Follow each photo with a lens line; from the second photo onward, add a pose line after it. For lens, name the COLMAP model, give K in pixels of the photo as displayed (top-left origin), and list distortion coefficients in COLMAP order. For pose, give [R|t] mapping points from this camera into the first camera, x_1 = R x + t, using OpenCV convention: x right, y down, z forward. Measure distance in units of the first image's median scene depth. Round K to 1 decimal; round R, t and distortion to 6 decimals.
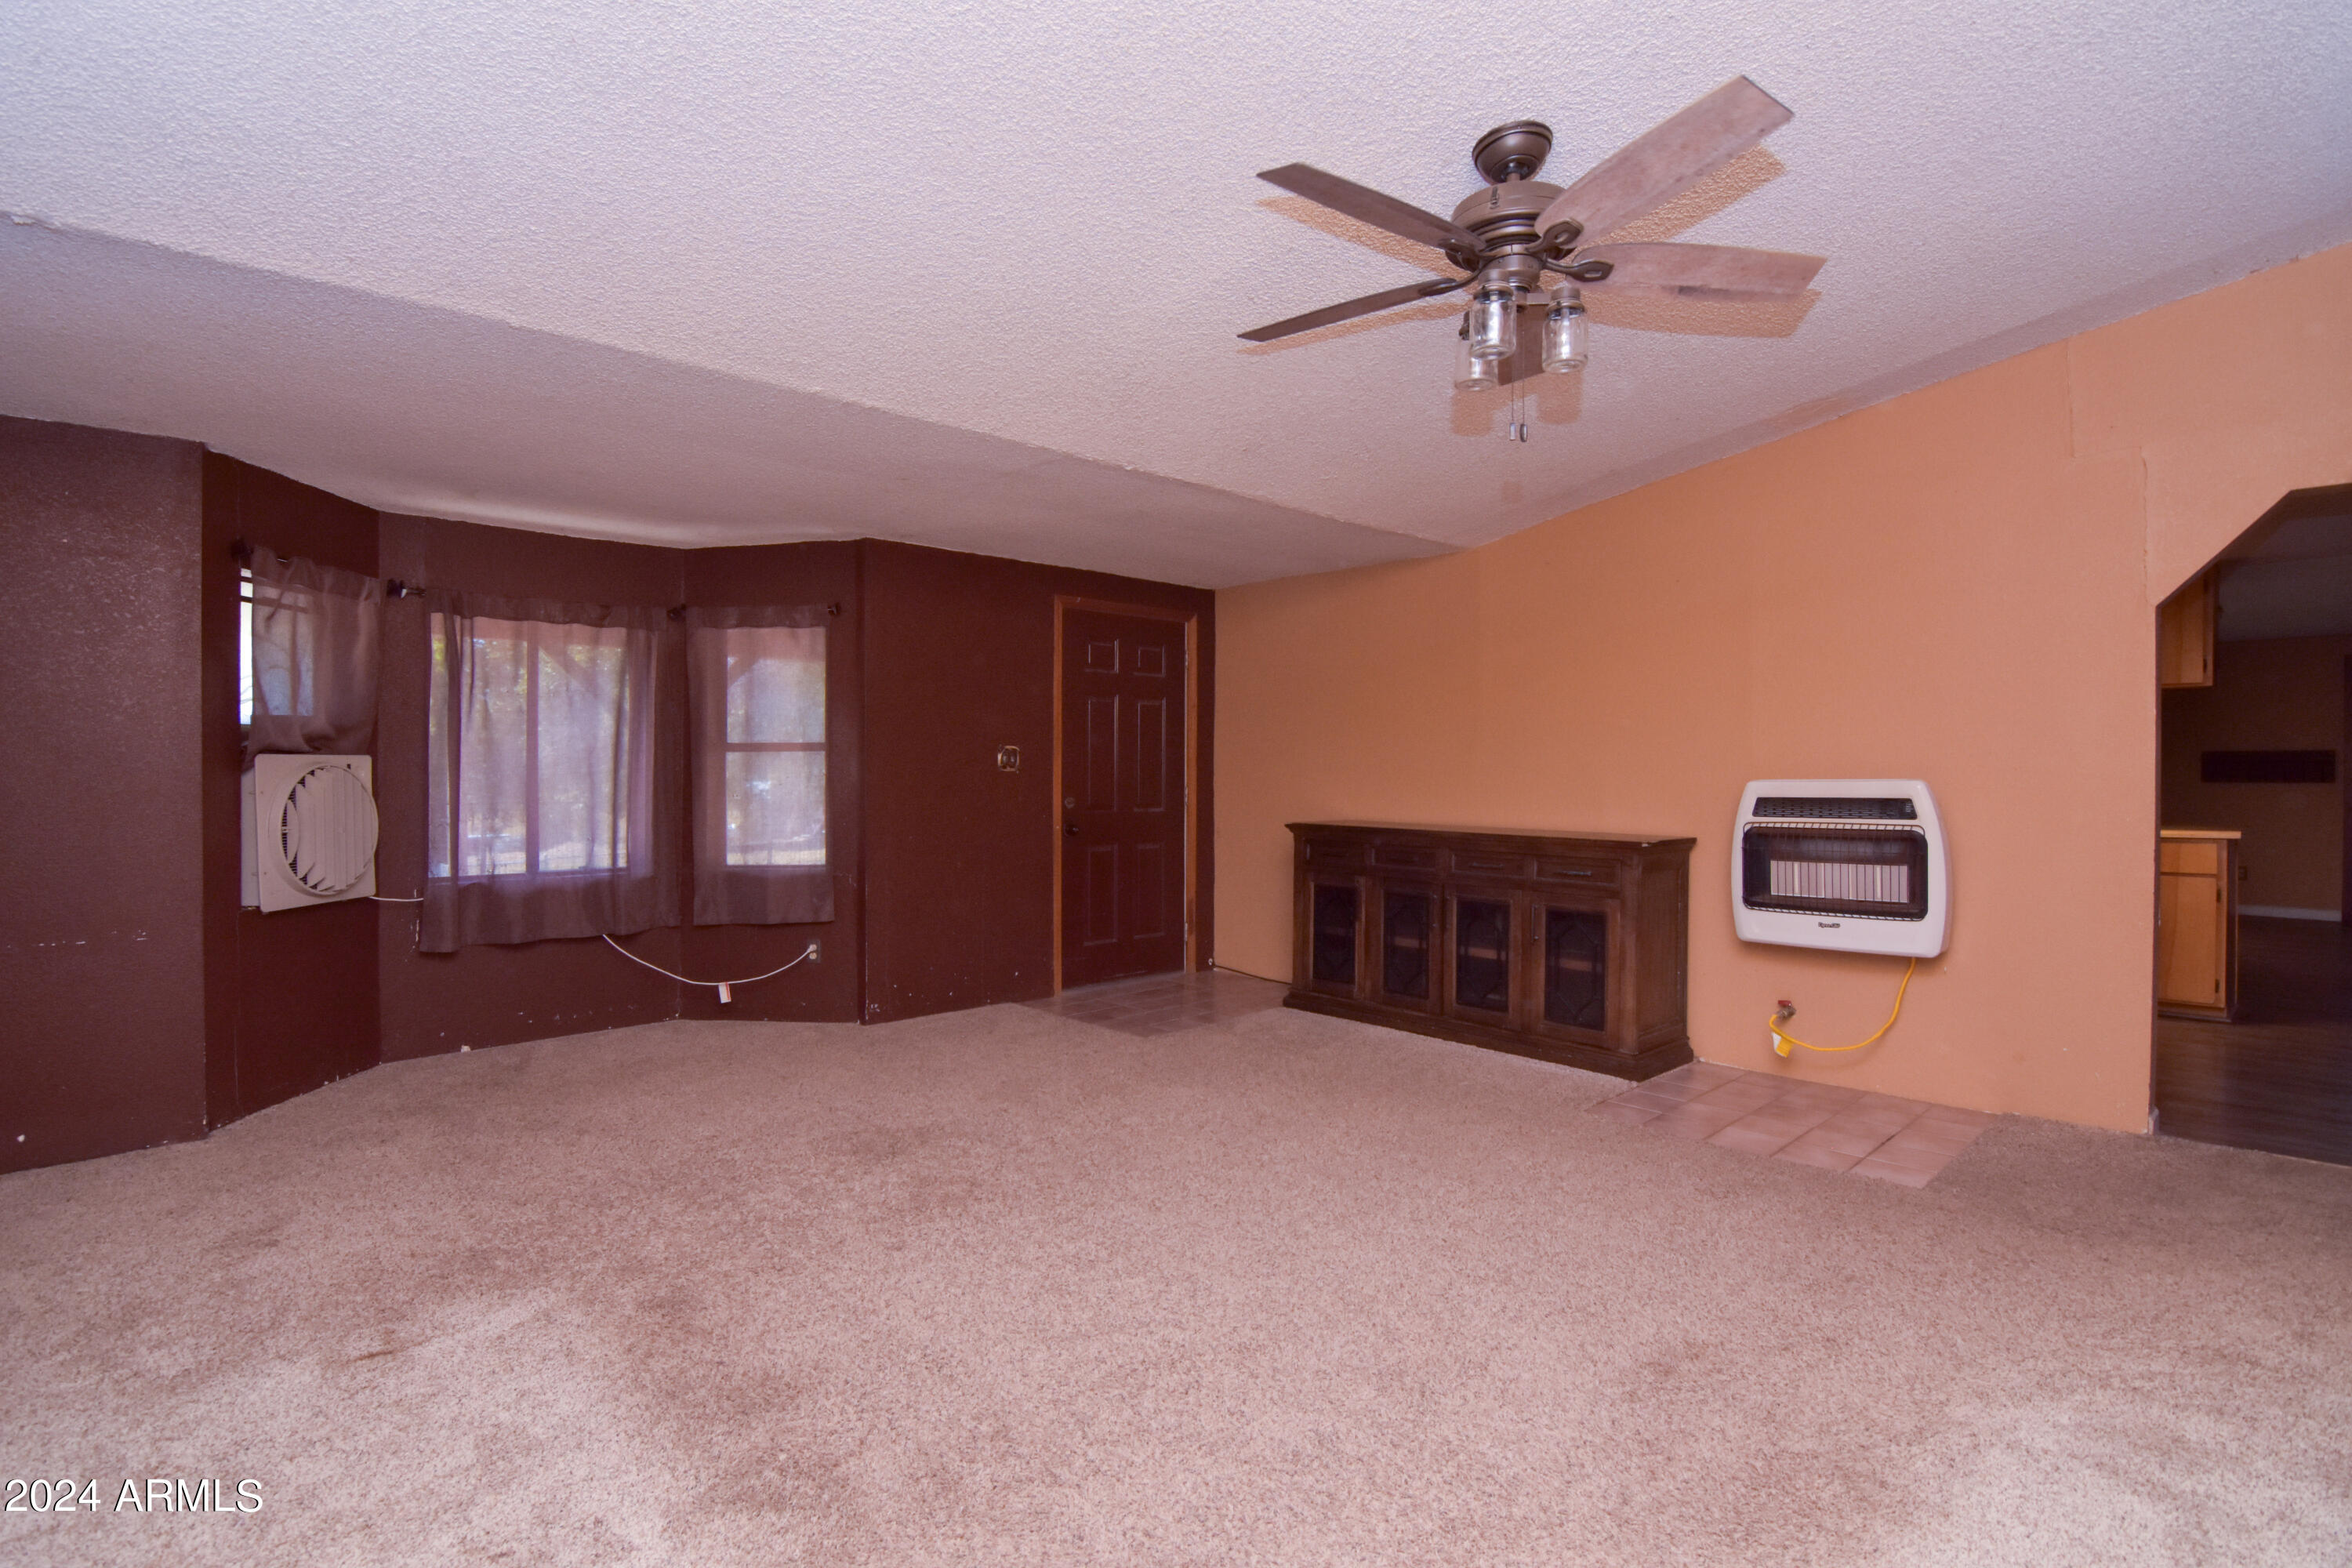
lens RADIAL K [[1133.2, 0, 1183.9], [0, 1133.2, 779.7], [0, 0, 1]] dist [-0.006777, -0.009806]
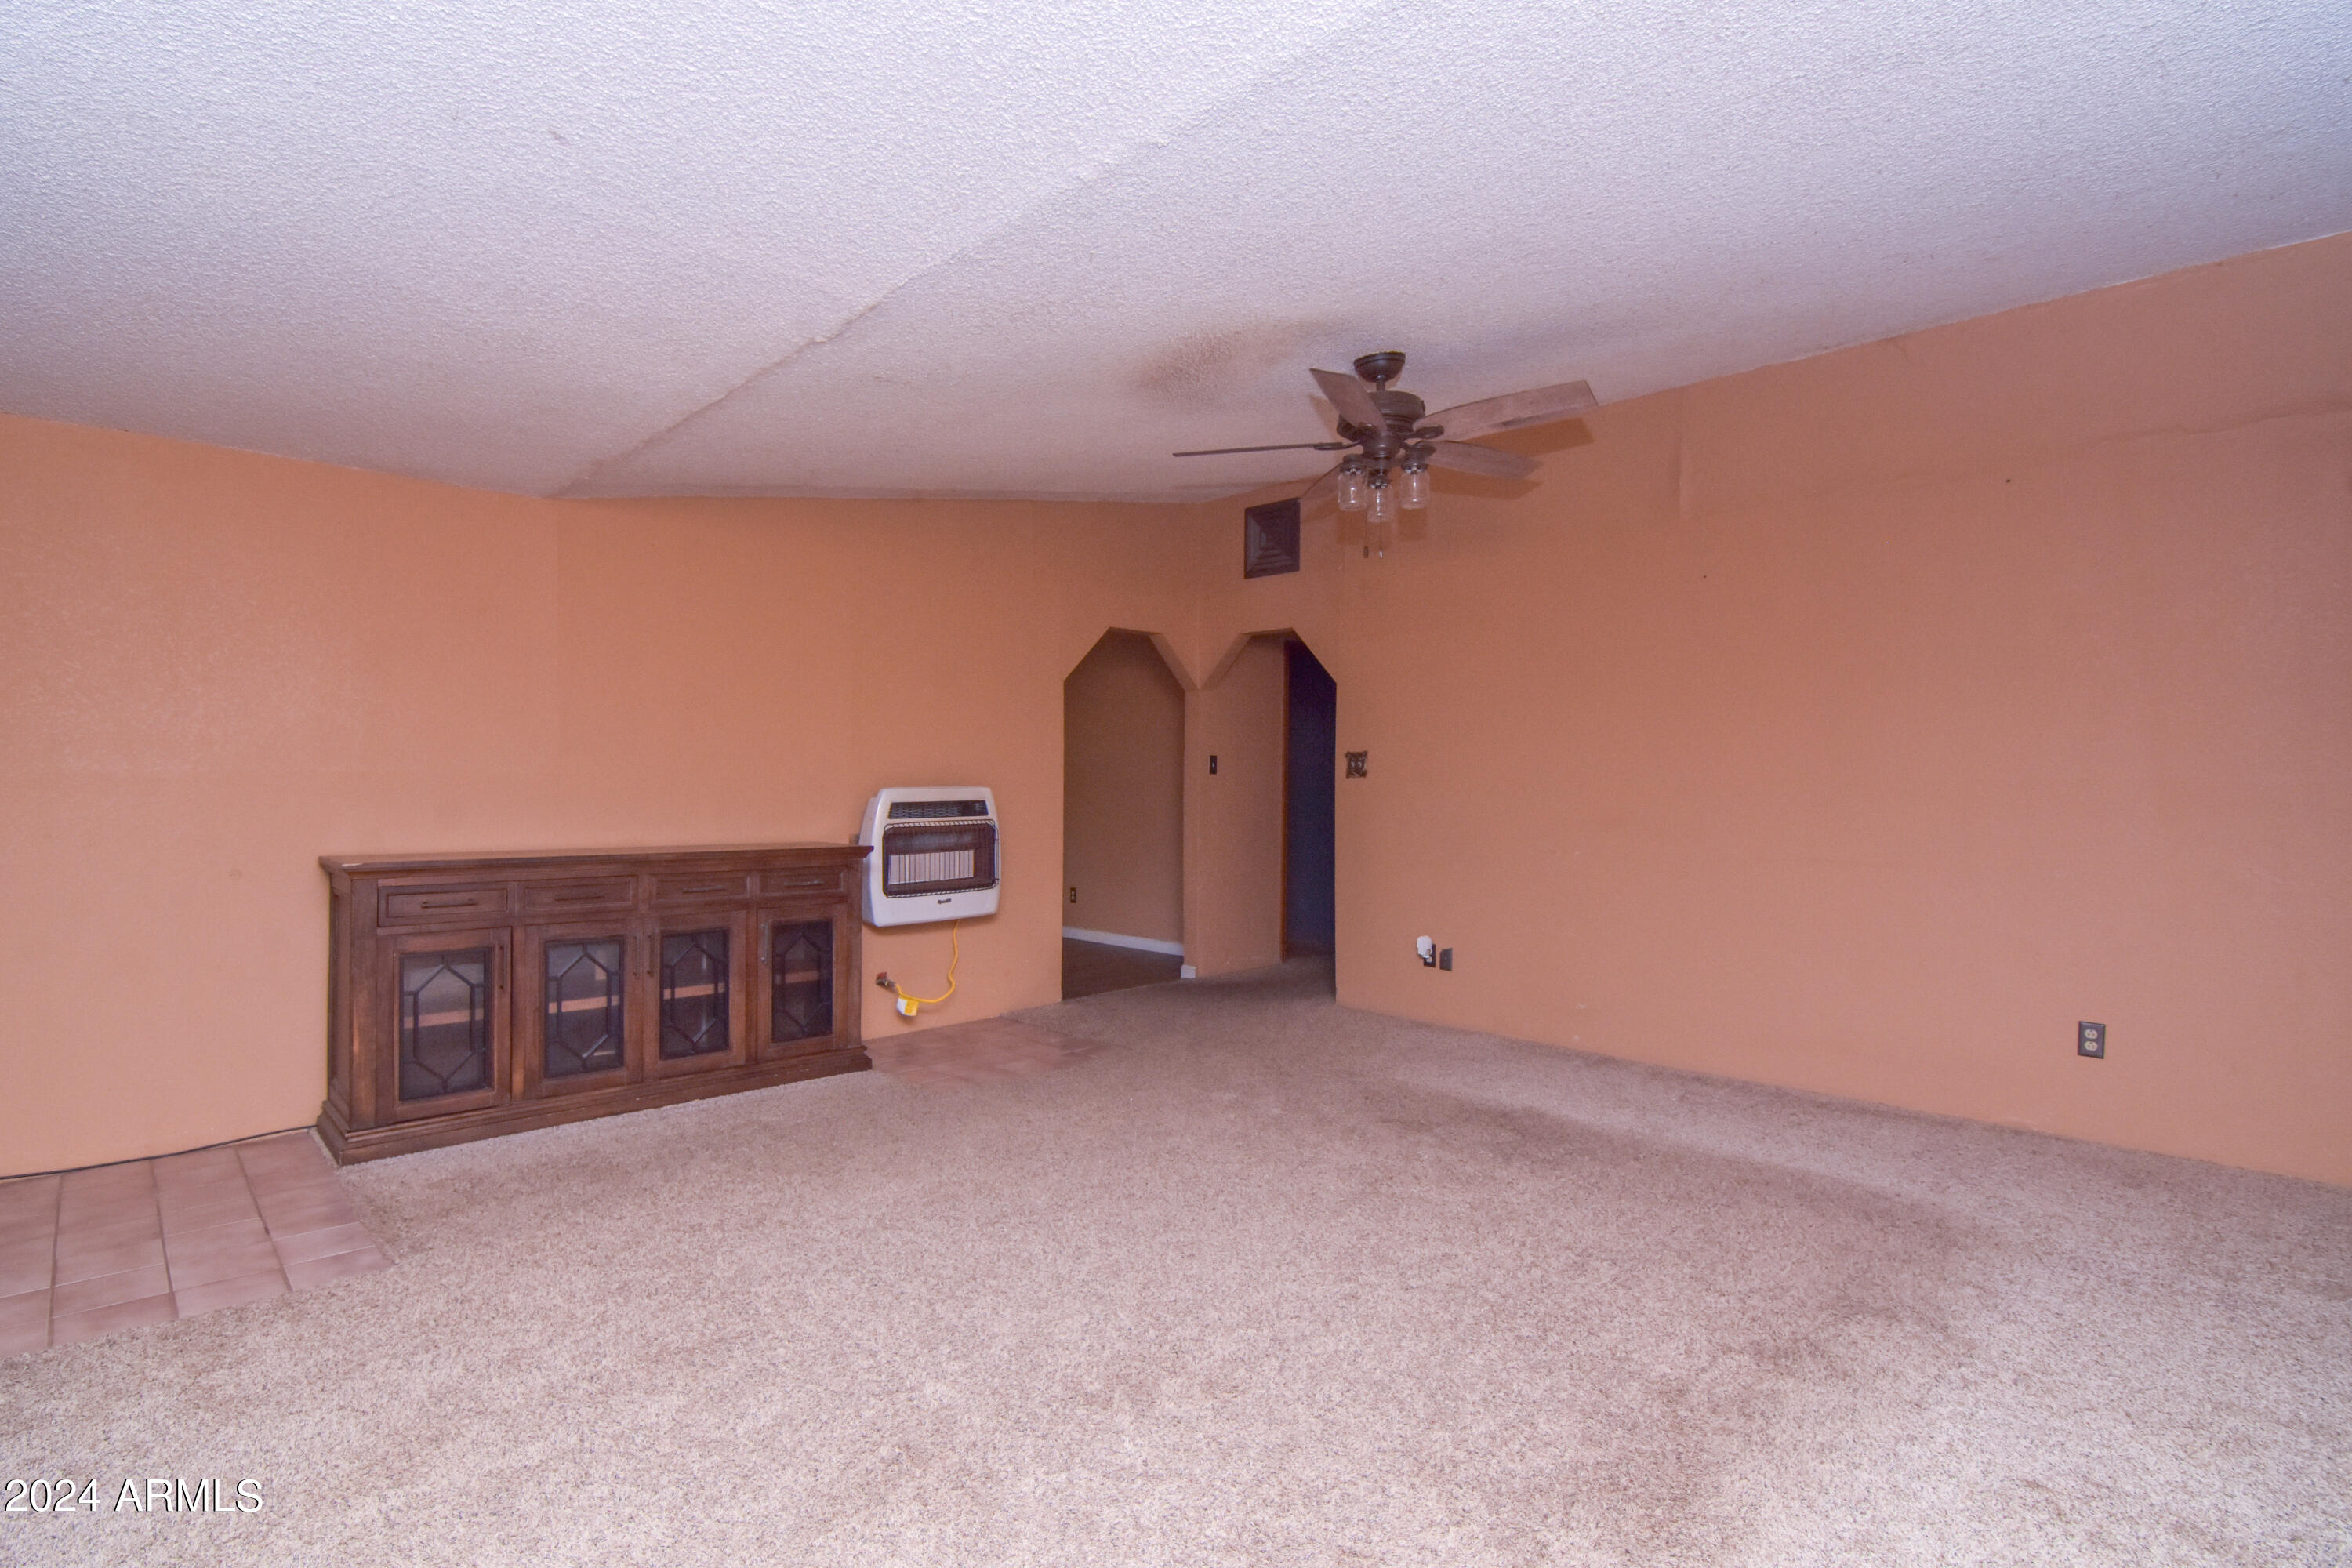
lens RADIAL K [[1133.2, 0, 1171.8], [0, 1133.2, 769.3], [0, 0, 1]] dist [-0.006777, -0.009806]
pose [[-0.019678, 0.008851, 0.999767, -0.650122], [0.003646, 0.999955, -0.008781, -0.007114], [-0.999800, 0.003472, -0.019709, 0.703165]]
